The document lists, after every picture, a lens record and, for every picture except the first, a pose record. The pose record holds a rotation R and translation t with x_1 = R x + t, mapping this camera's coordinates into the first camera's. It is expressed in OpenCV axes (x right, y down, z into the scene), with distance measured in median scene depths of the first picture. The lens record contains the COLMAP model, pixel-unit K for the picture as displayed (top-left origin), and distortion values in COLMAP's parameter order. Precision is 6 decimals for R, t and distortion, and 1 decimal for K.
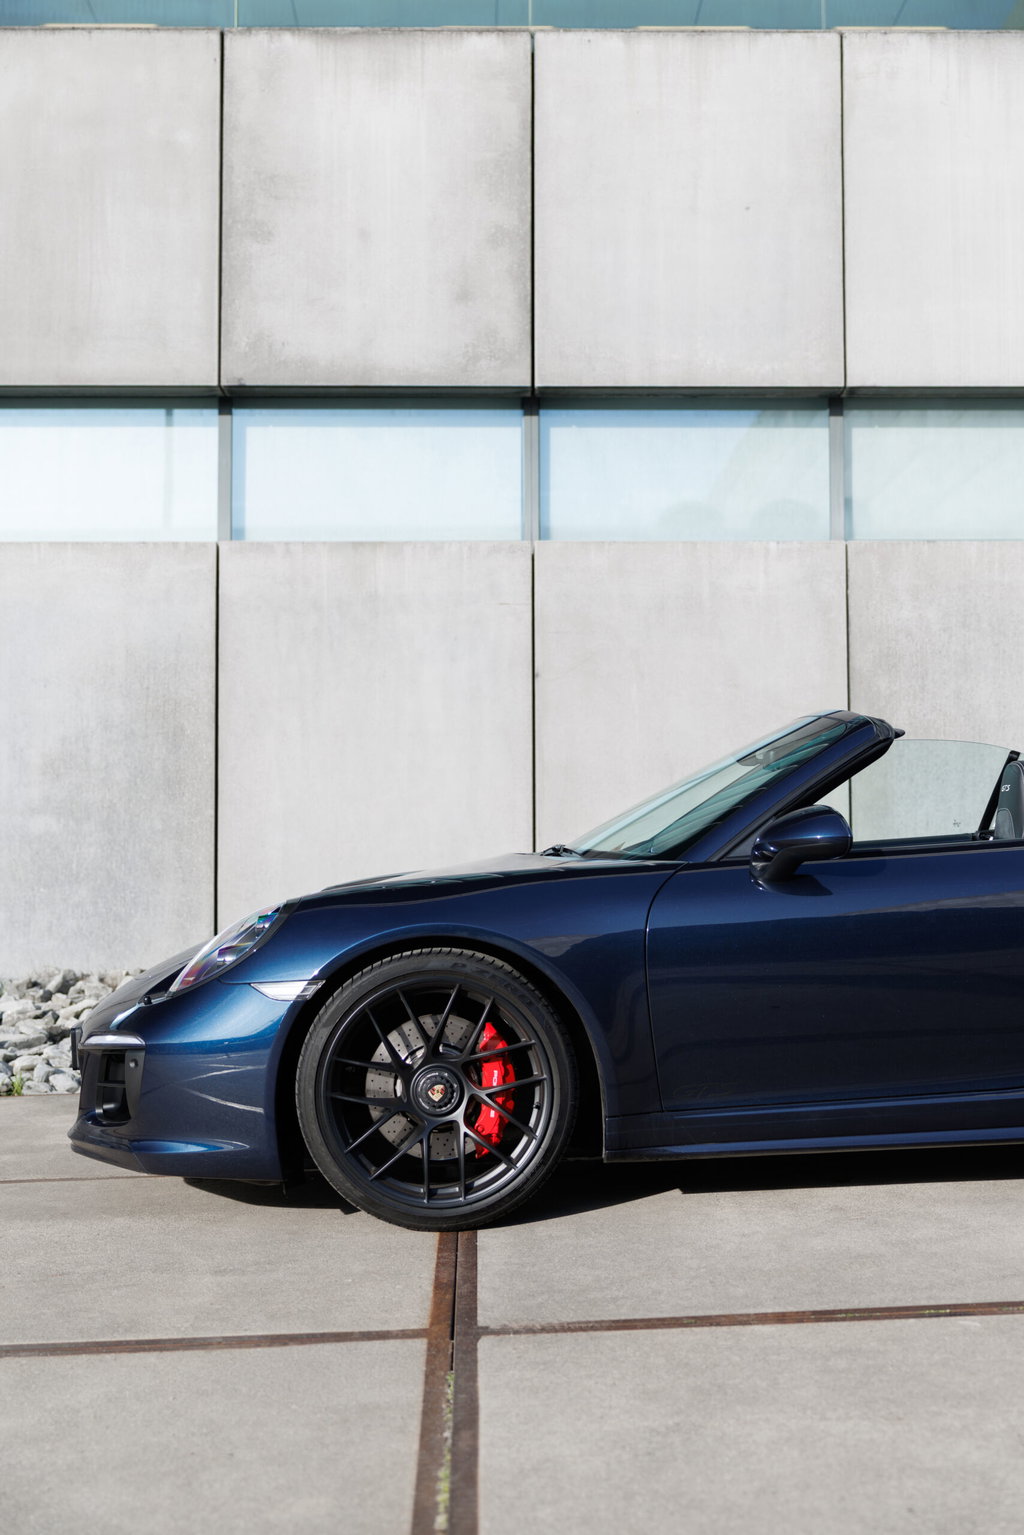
lens RADIAL K [[1967.0, 0, 512.0], [0, 1967.0, 767.5], [0, 0, 1]] dist [-0.009911, 0.029002]
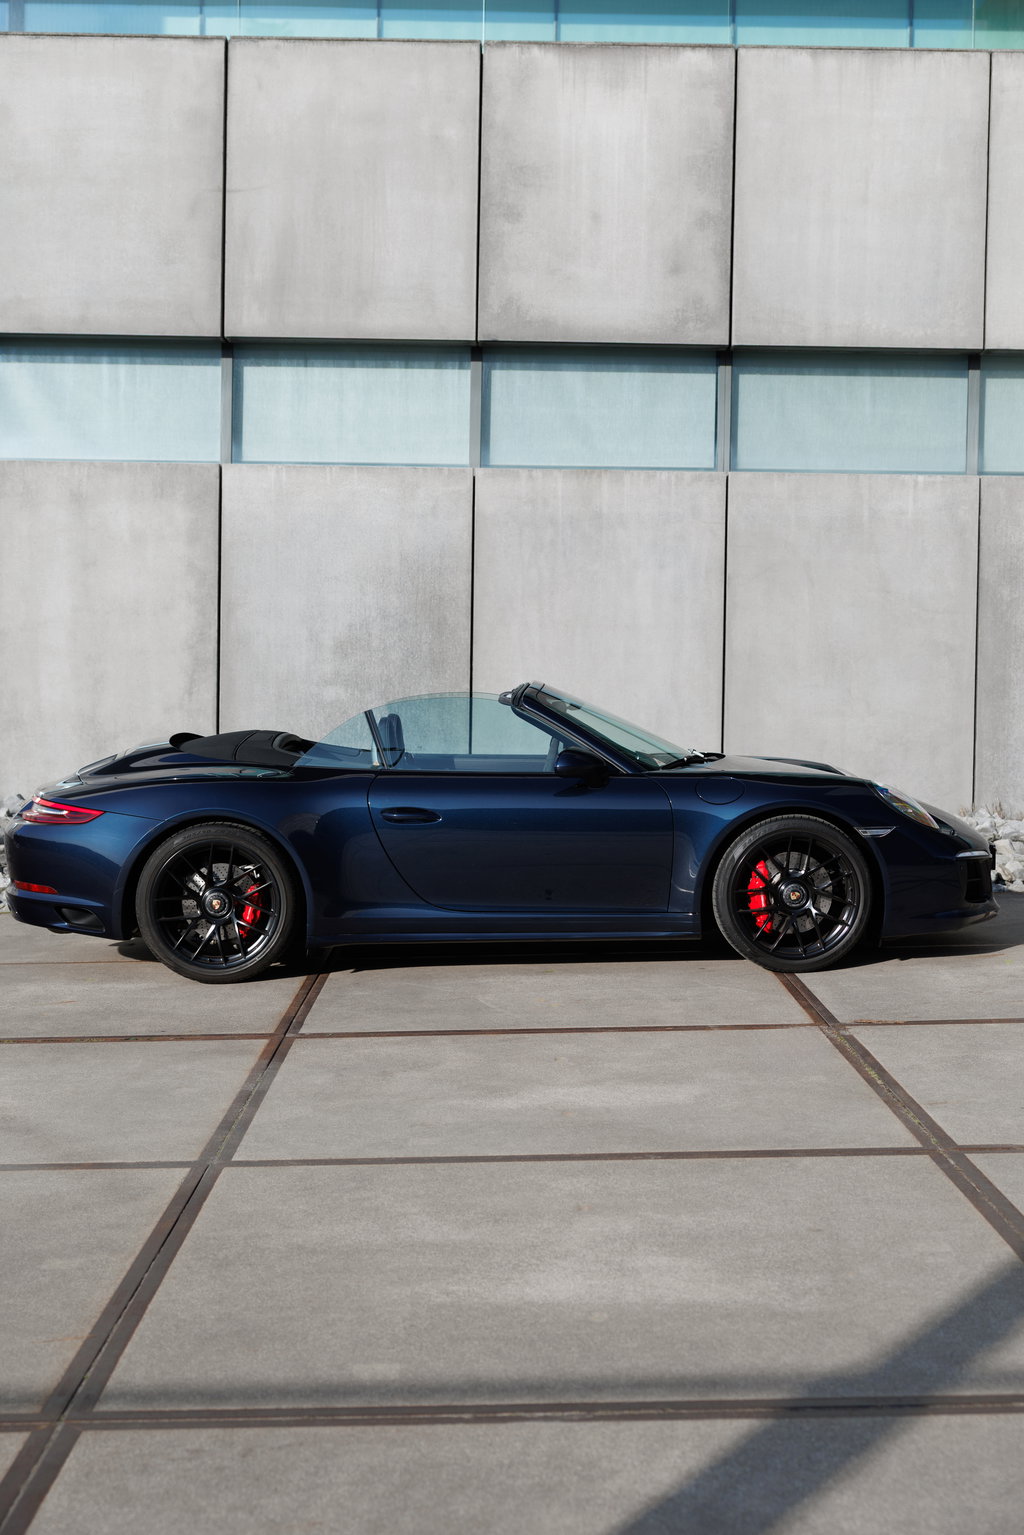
lens RADIAL K [[2080.8, 0, 512.0], [0, 2080.8, 767.5], [0, 0, 1]] dist [0.001876, -0.013986]
pose [[0.999767, 0.018866, -0.010533, -0.238235], [-0.017890, 0.996122, 0.086146, -0.088285], [0.012118, -0.085938, 0.996227, -0.719741]]
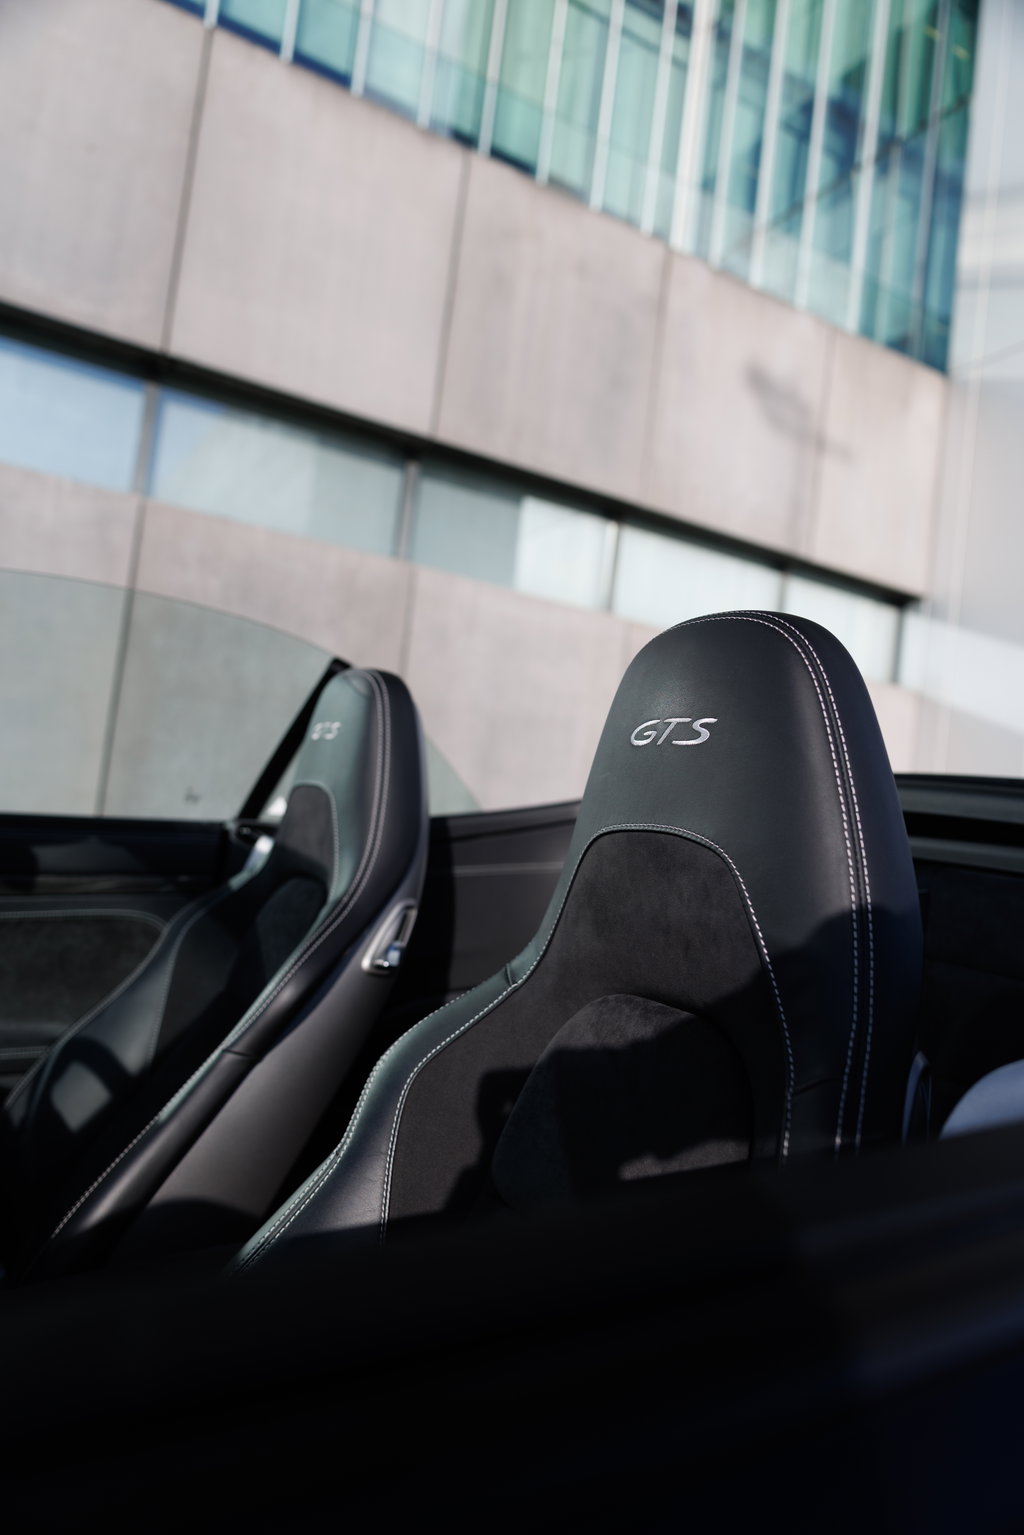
lens RADIAL K [[1058.7, 0, 512.0], [0, 1058.7, 767.5], [0, 0, 1]] dist [0.025371, -0.000490]
pose [[0.872971, 0.159561, 0.460936, 0.245187], [-0.142778, 0.987182, -0.071323, 0.038647], [-0.466408, -0.003549, 0.884563, 1.036431]]
